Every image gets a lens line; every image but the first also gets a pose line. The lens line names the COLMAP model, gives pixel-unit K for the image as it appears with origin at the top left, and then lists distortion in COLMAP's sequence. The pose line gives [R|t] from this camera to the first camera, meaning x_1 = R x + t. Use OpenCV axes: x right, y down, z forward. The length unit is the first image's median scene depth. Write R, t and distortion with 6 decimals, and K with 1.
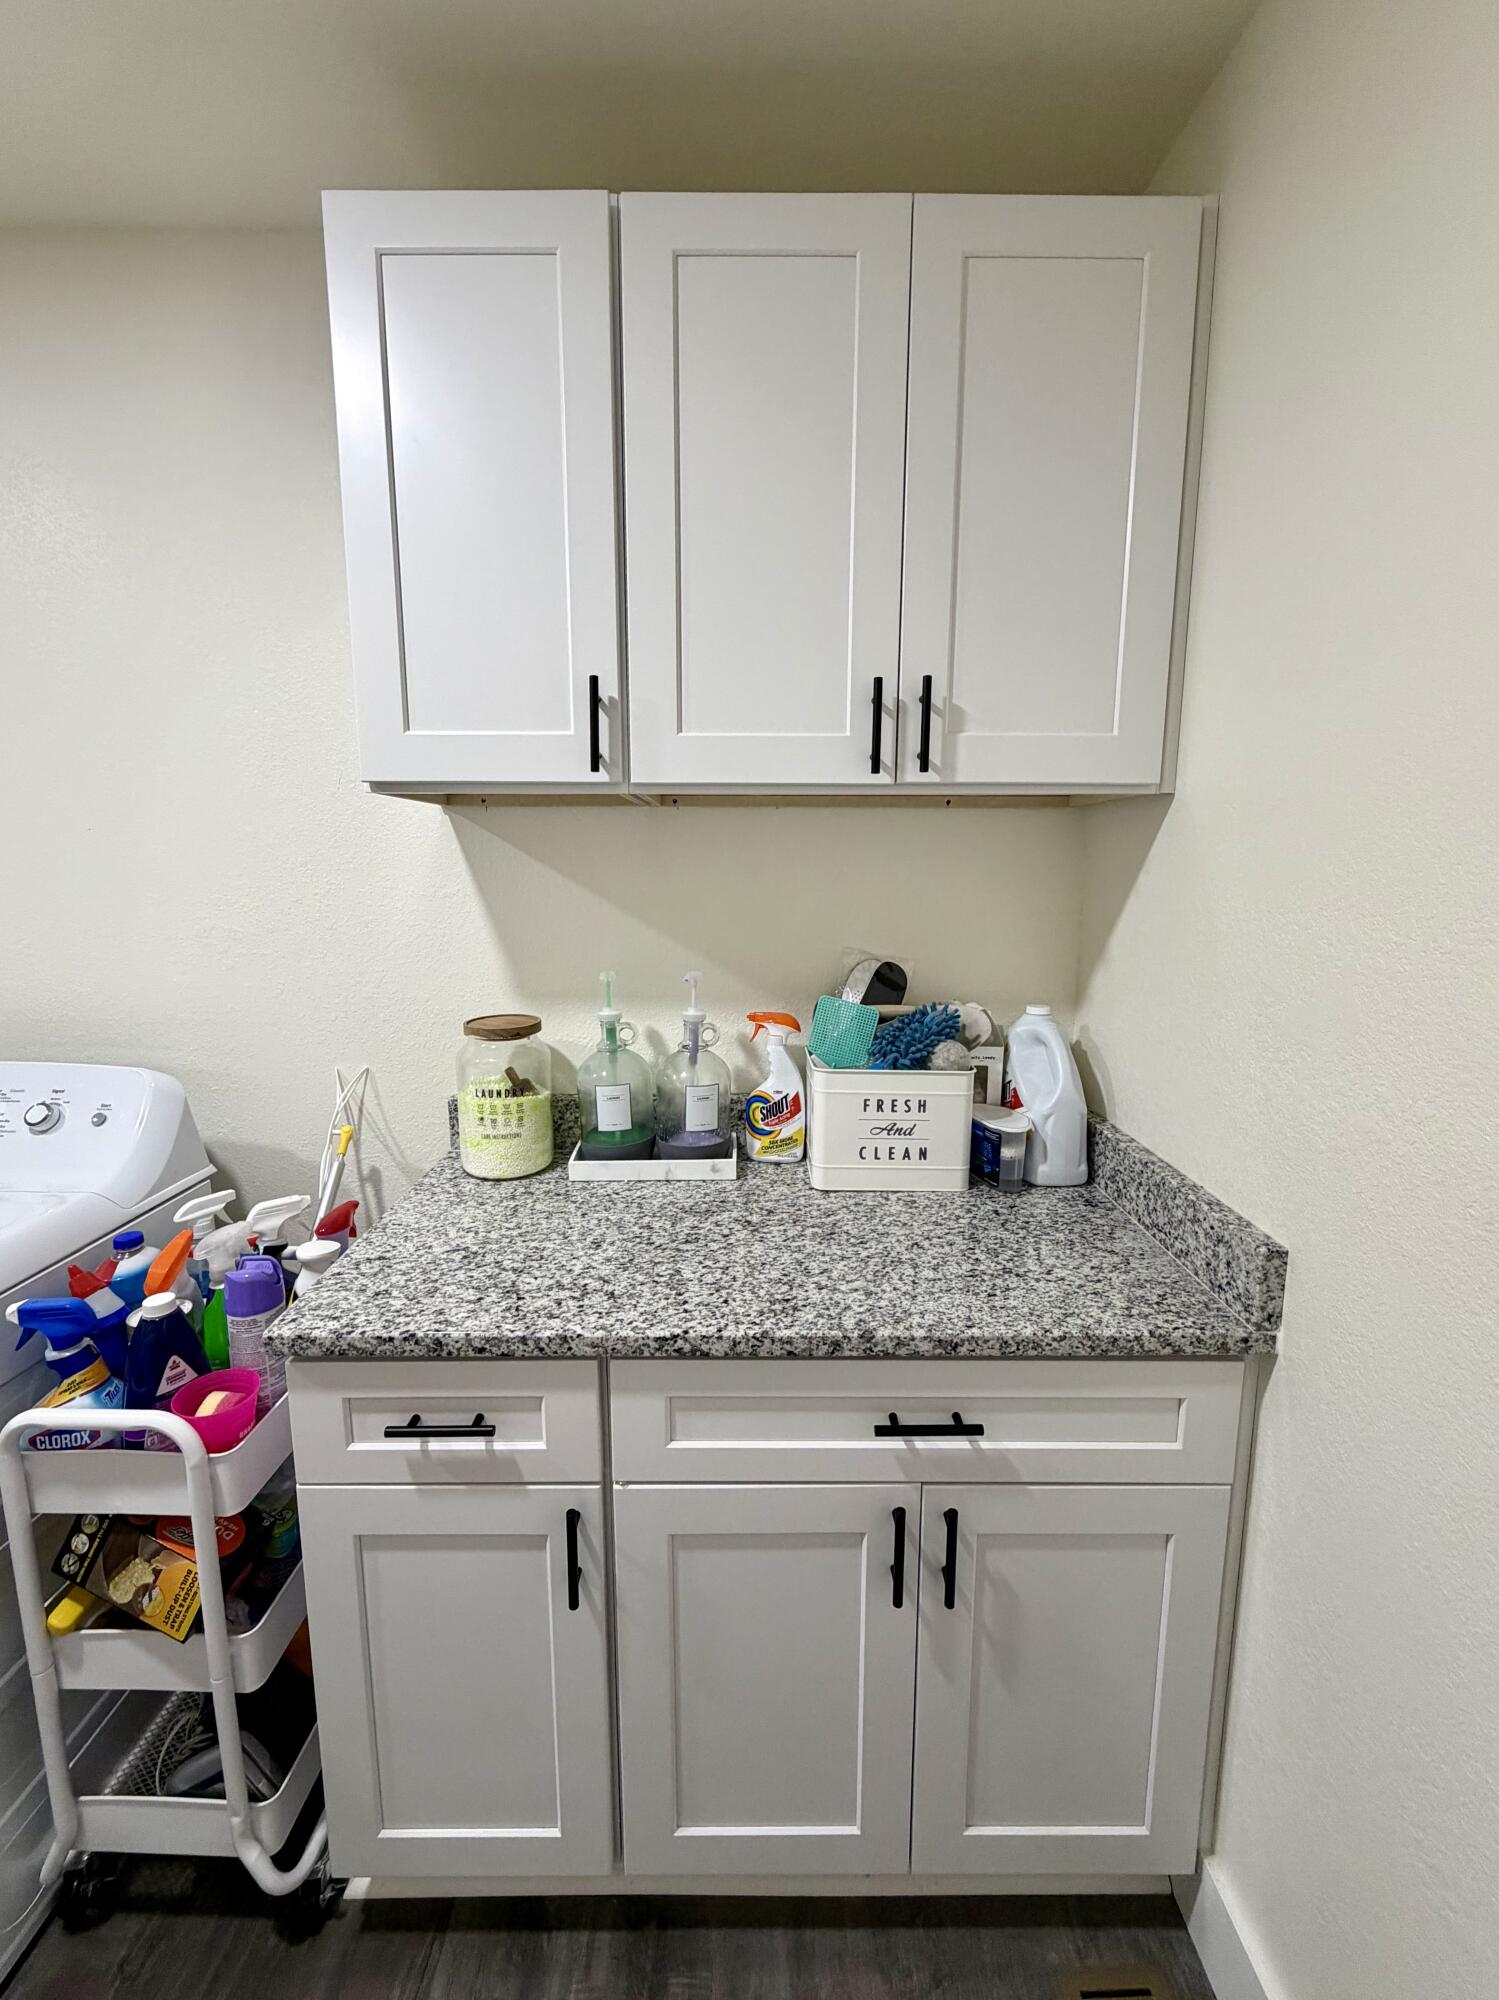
lens RADIAL K [[852.6, 0, 755.6], [0, 852.6, 992.6], [0, 0, 1]] dist [0.002142, -0.001149]
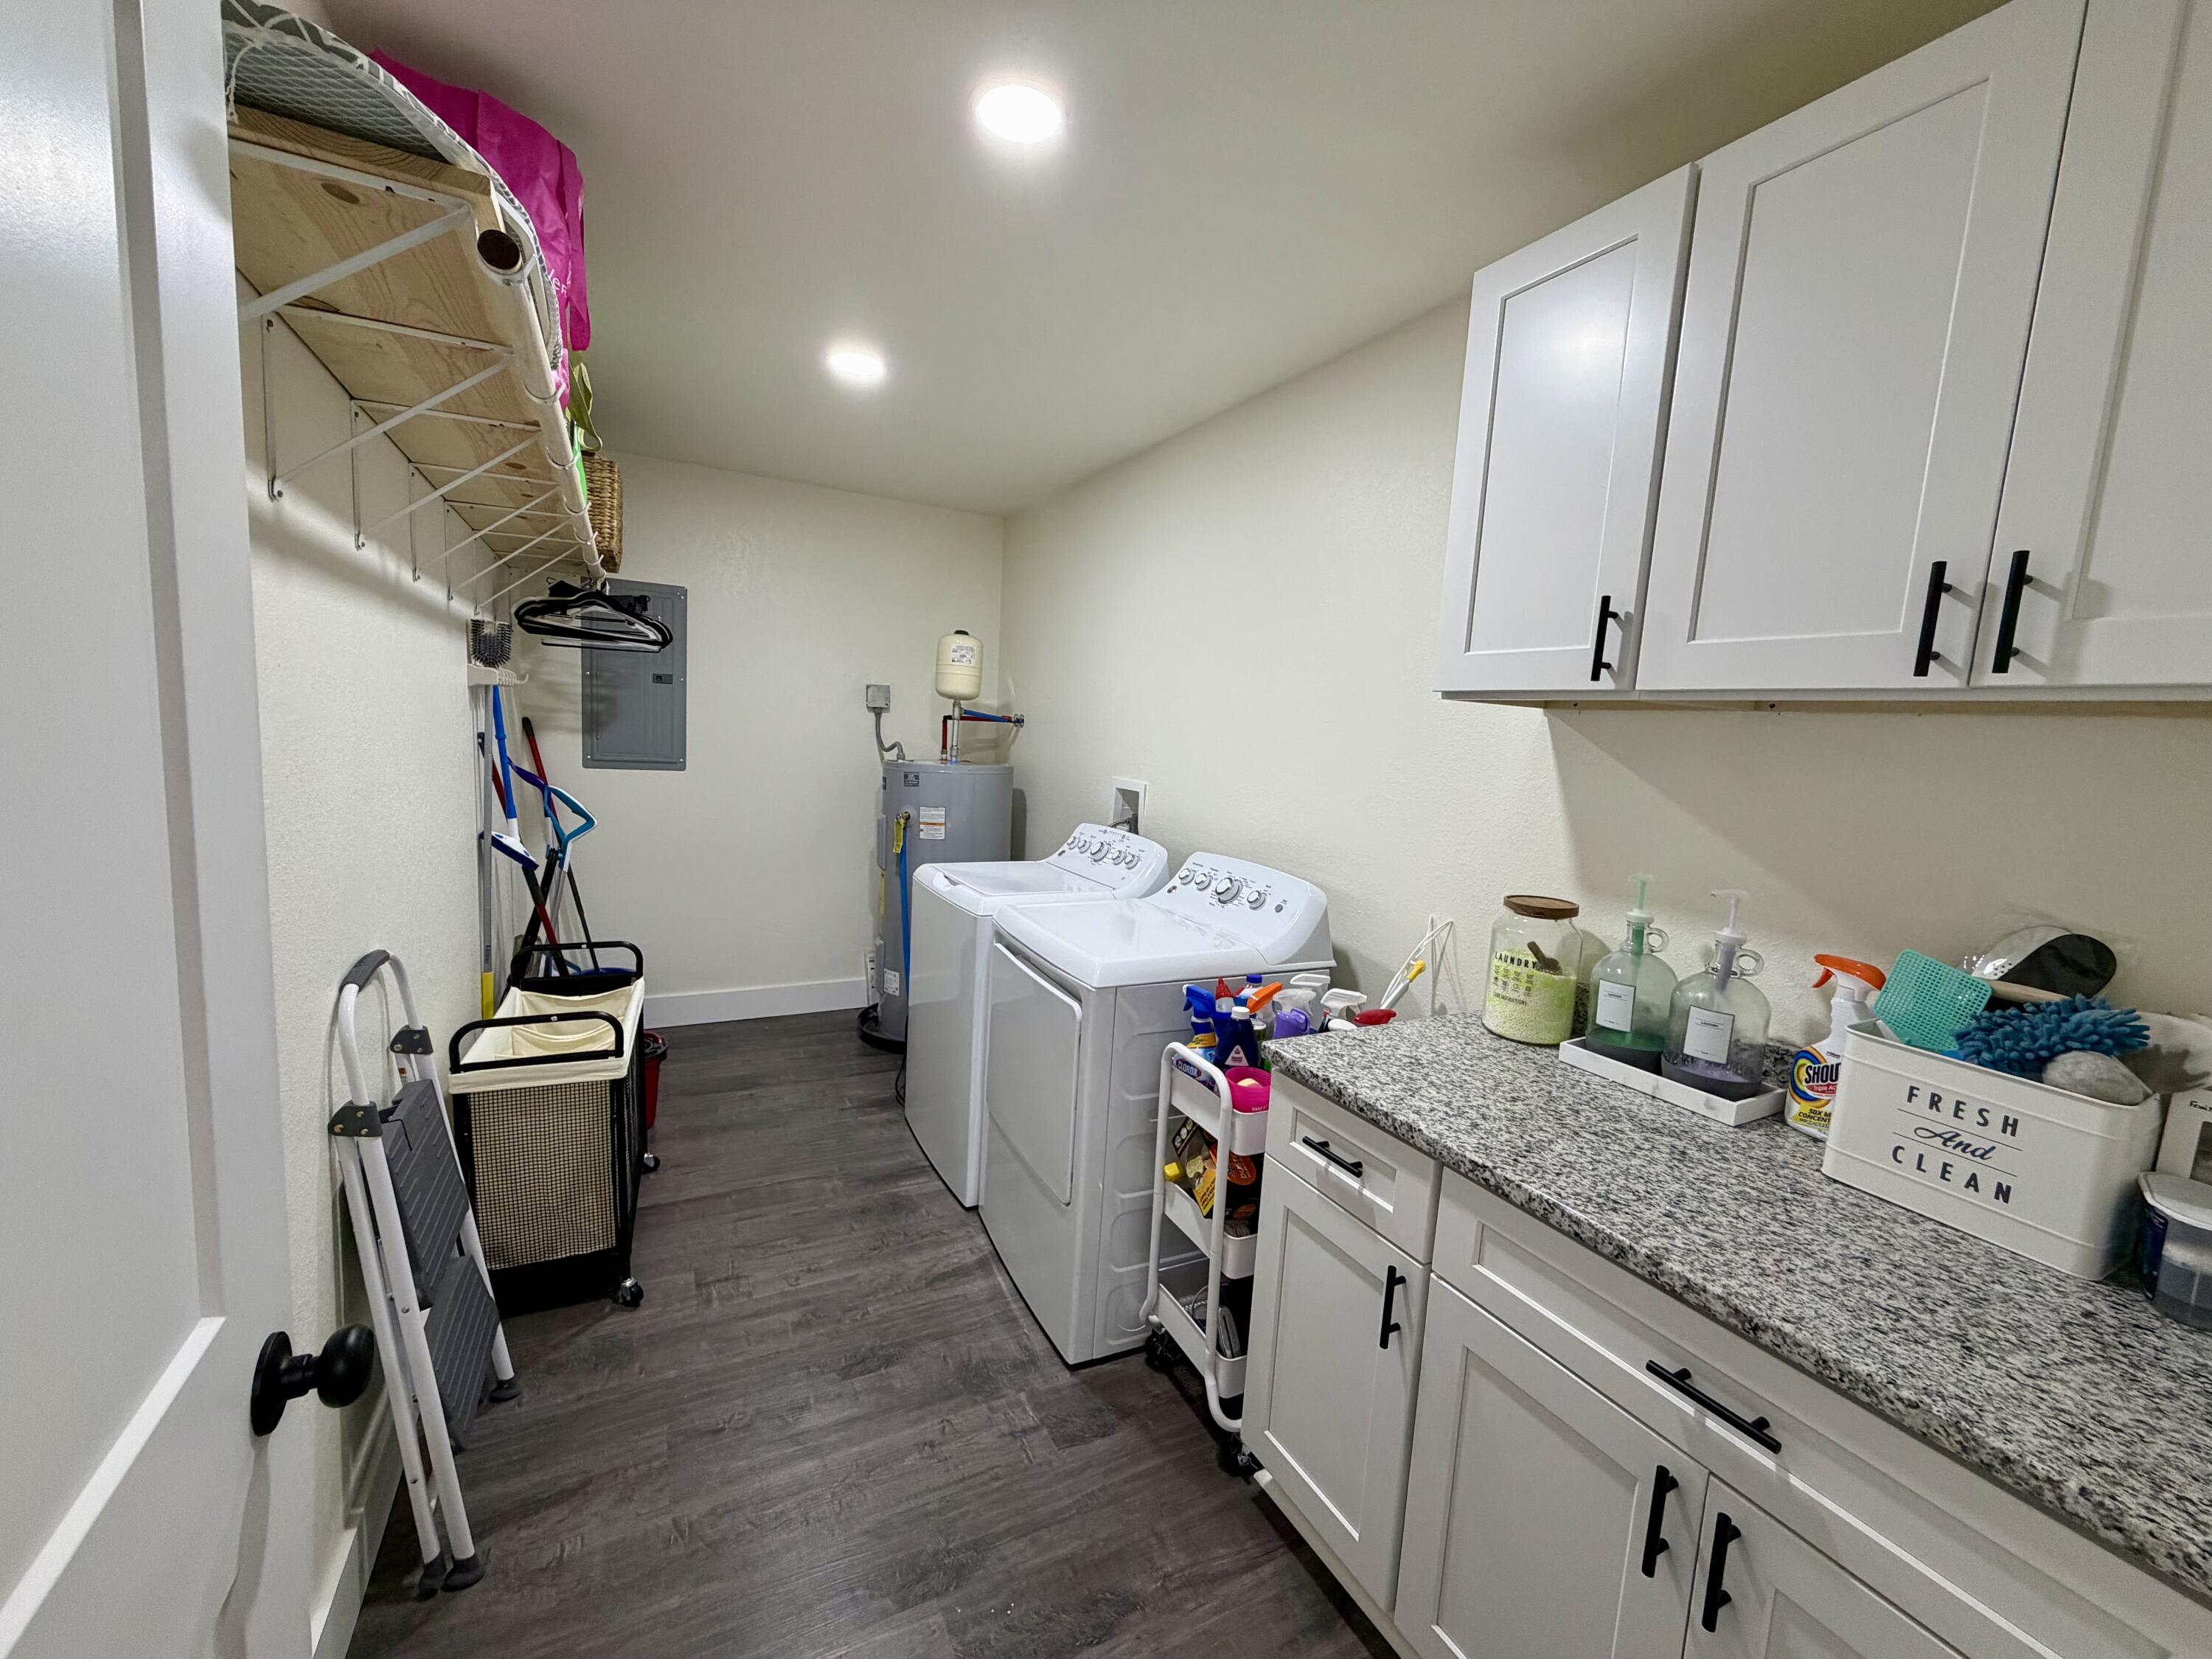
lens RADIAL K [[909.8, 0, 1098.6], [0, 909.8, 839.8], [0, 0, 1]] dist [-0.001154, 0.000381]
pose [[0.451095, 0.135692, -0.882101, 0.645140], [-0.194445, 0.979574, 0.051249, 0.008656], [0.871037, 0.148402, 0.468265, -0.088938]]
